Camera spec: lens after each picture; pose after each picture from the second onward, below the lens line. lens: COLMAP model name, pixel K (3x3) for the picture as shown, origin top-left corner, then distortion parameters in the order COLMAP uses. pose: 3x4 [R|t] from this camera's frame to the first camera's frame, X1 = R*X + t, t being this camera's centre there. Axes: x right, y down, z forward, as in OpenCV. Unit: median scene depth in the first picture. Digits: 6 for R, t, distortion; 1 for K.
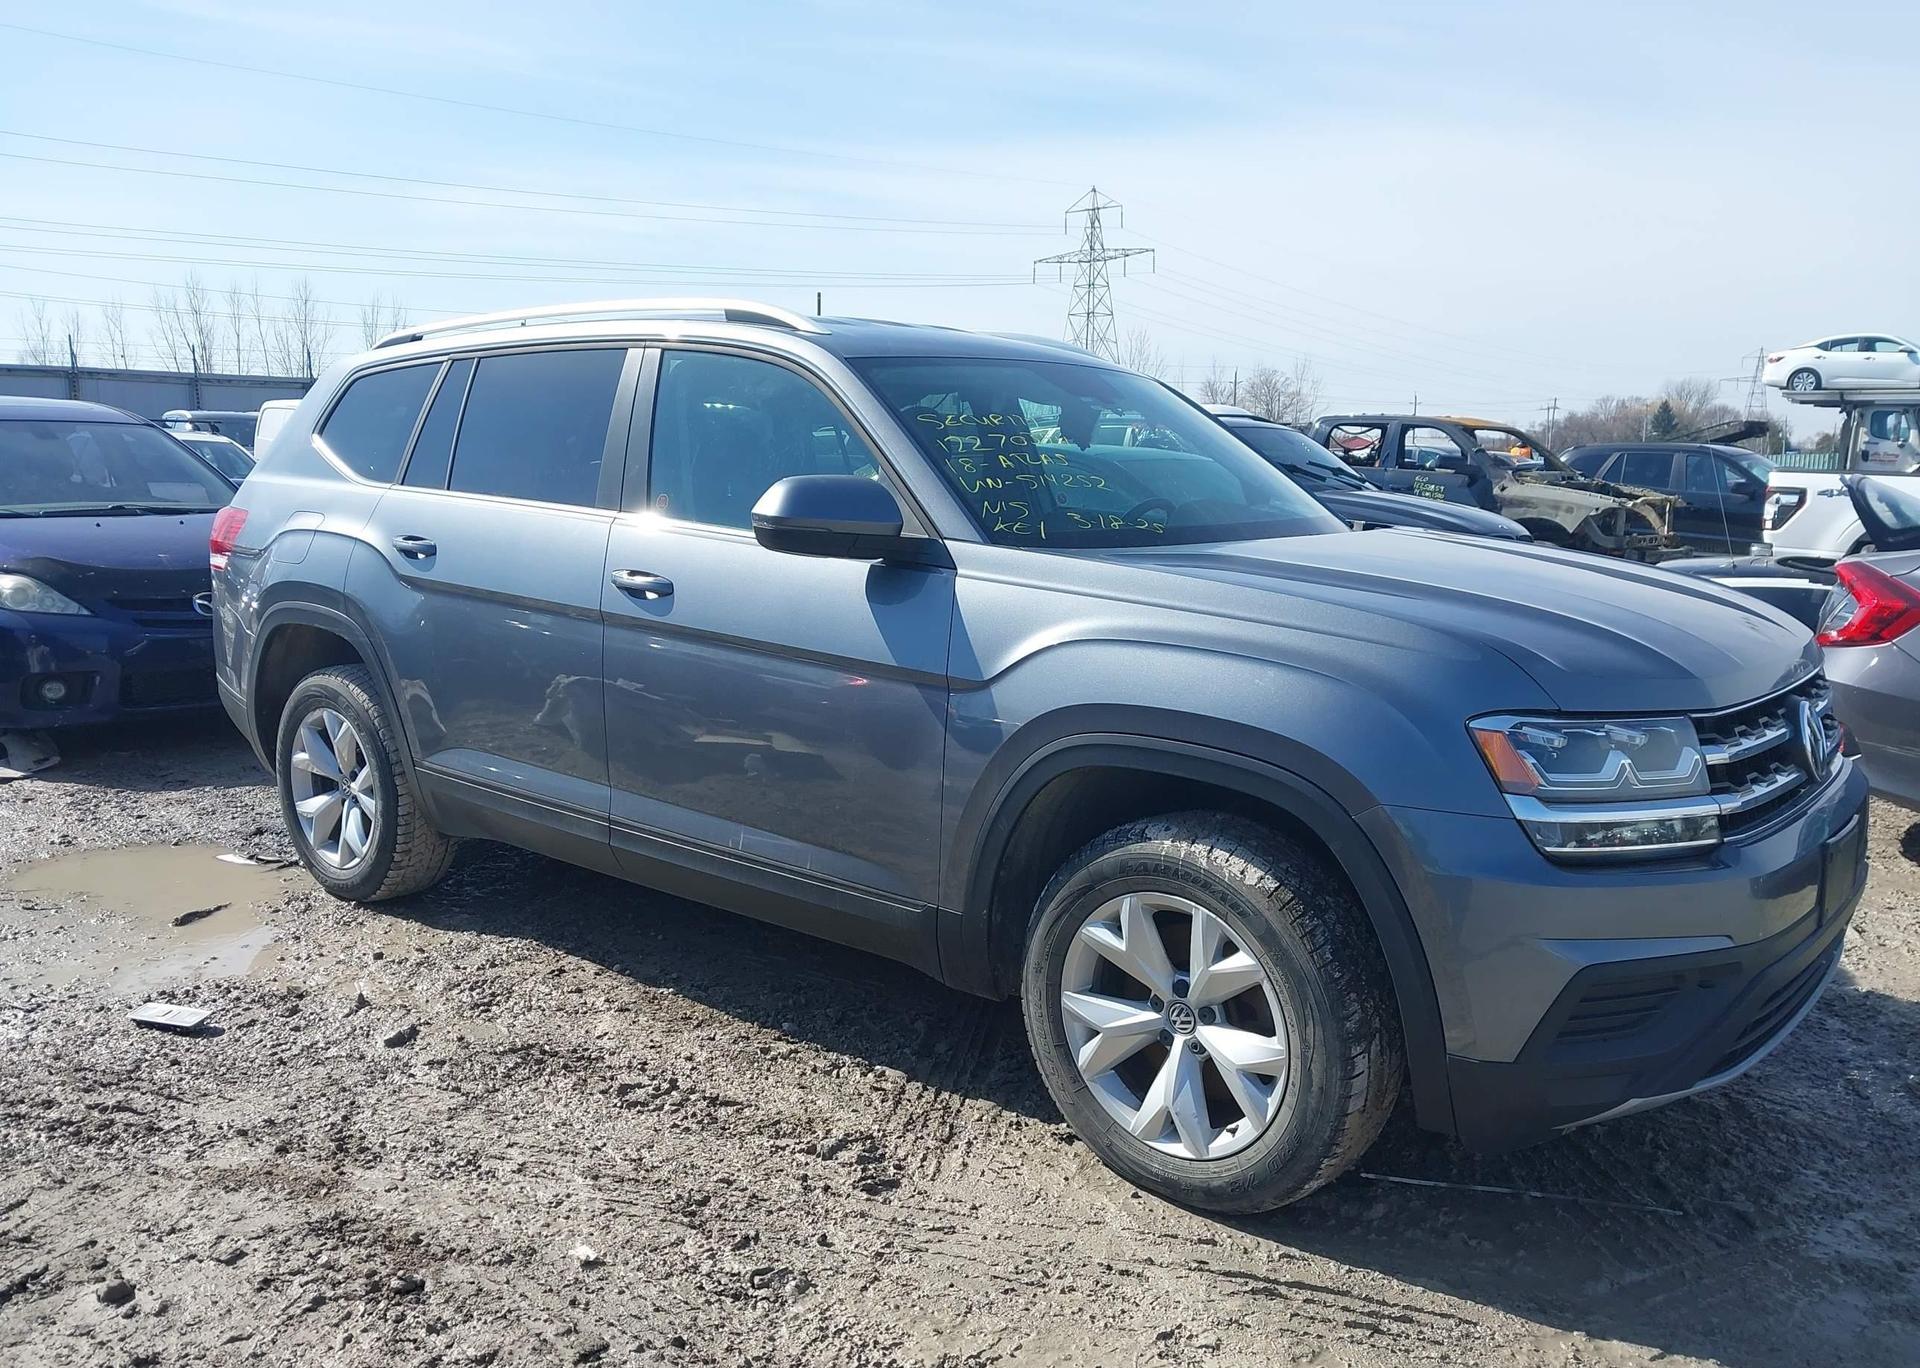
lens RADIAL K [[1493.3, 0, 964.9], [0, 1493.3, 722.8], [0, 0, 1]] dist [0.020205, -0.015155]
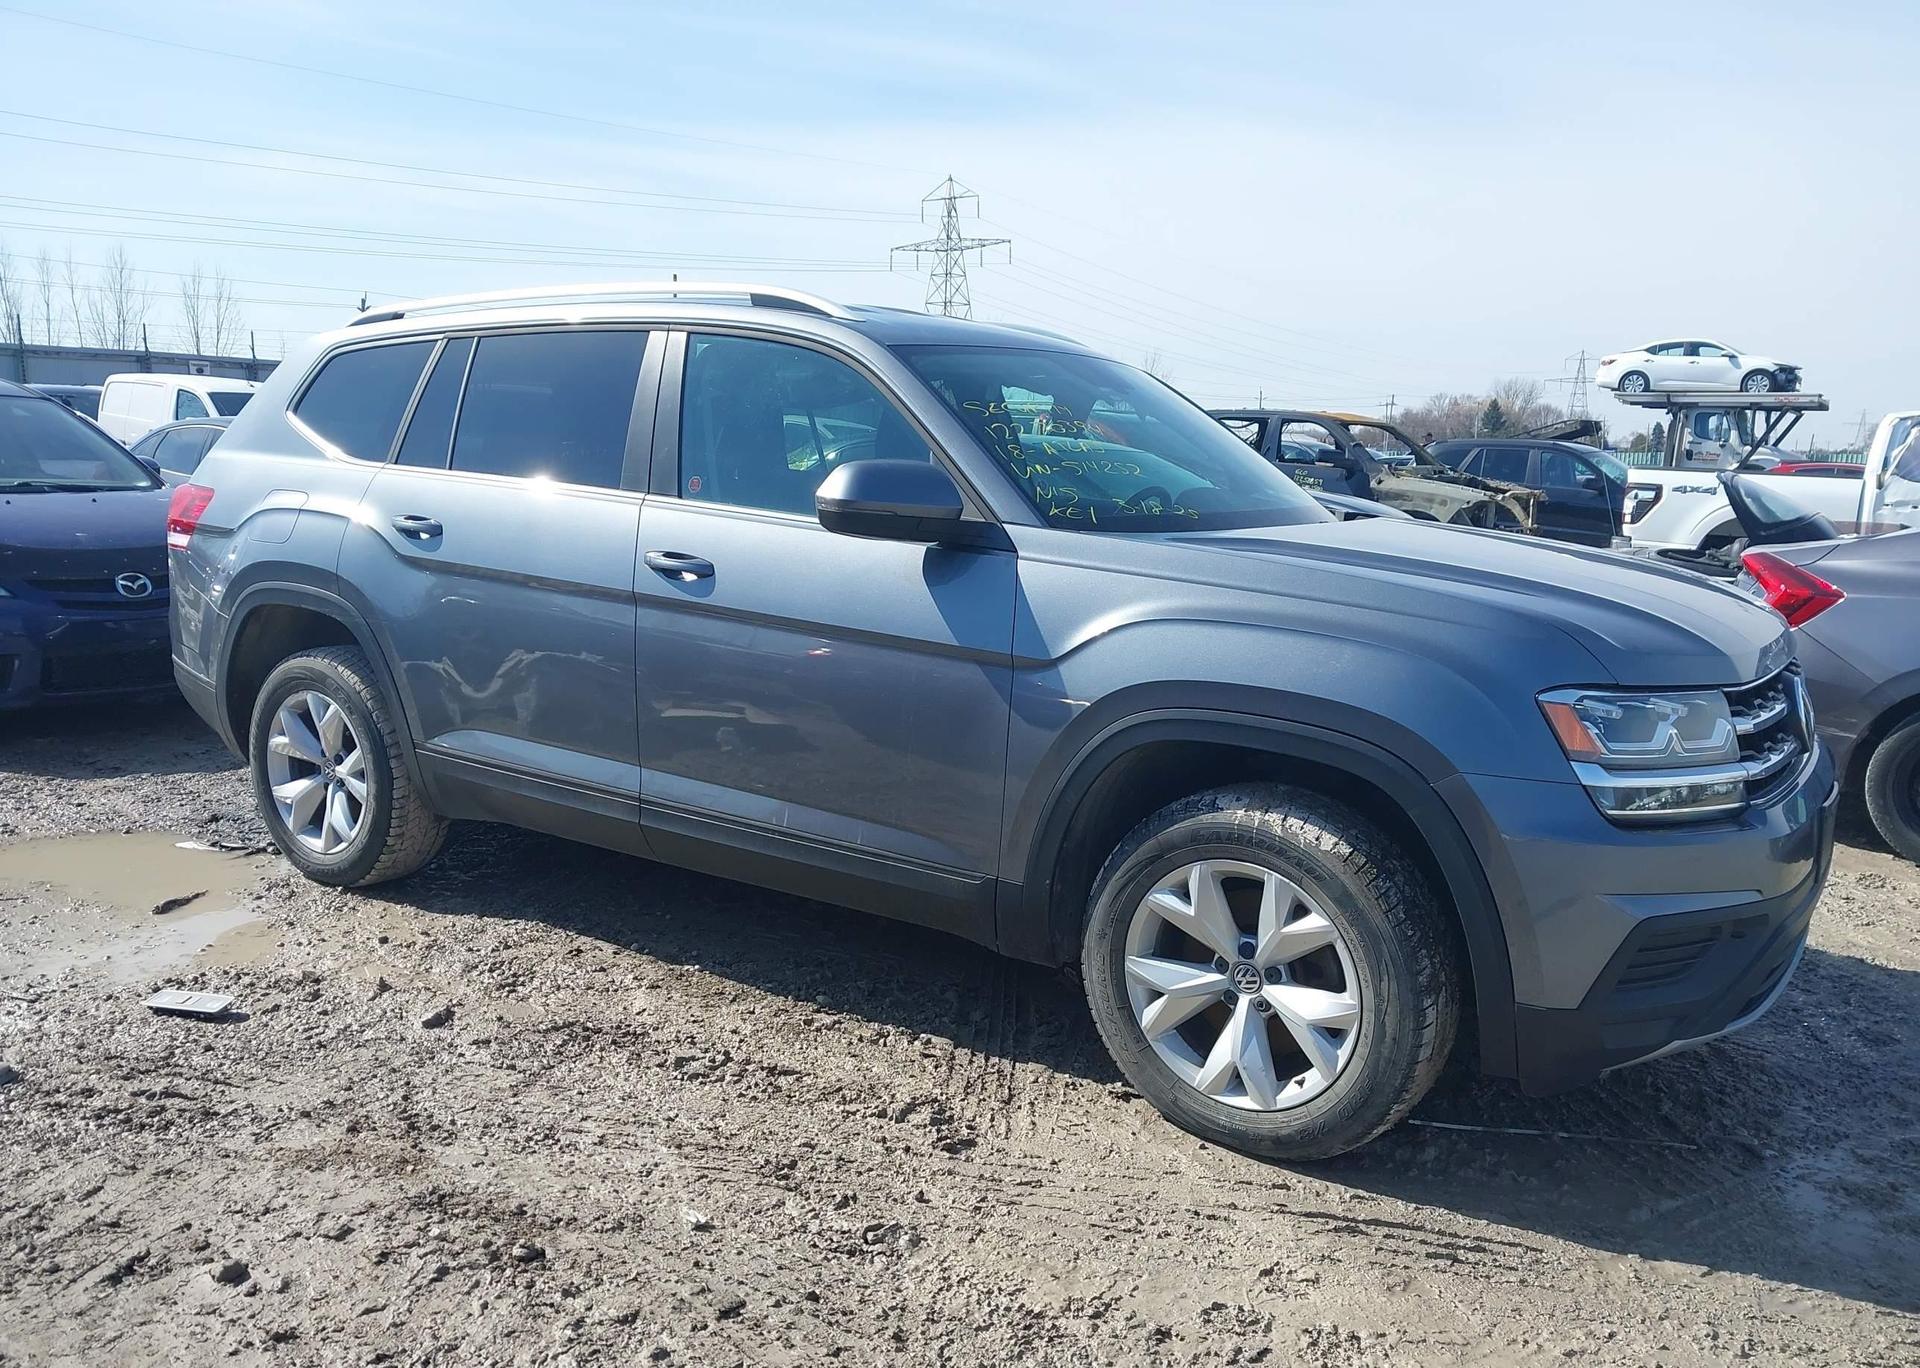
lens RADIAL K [[1493.3, 0, 952.7], [0, 1493.3, 722.6], [0, 0, 1]] dist [0.020205, -0.015155]
pose [[0.995385, -0.004138, 0.095876, -0.142829], [0.003390, 0.999963, 0.007959, 0.006793], [-0.095906, -0.007597, 0.995361, -0.027325]]
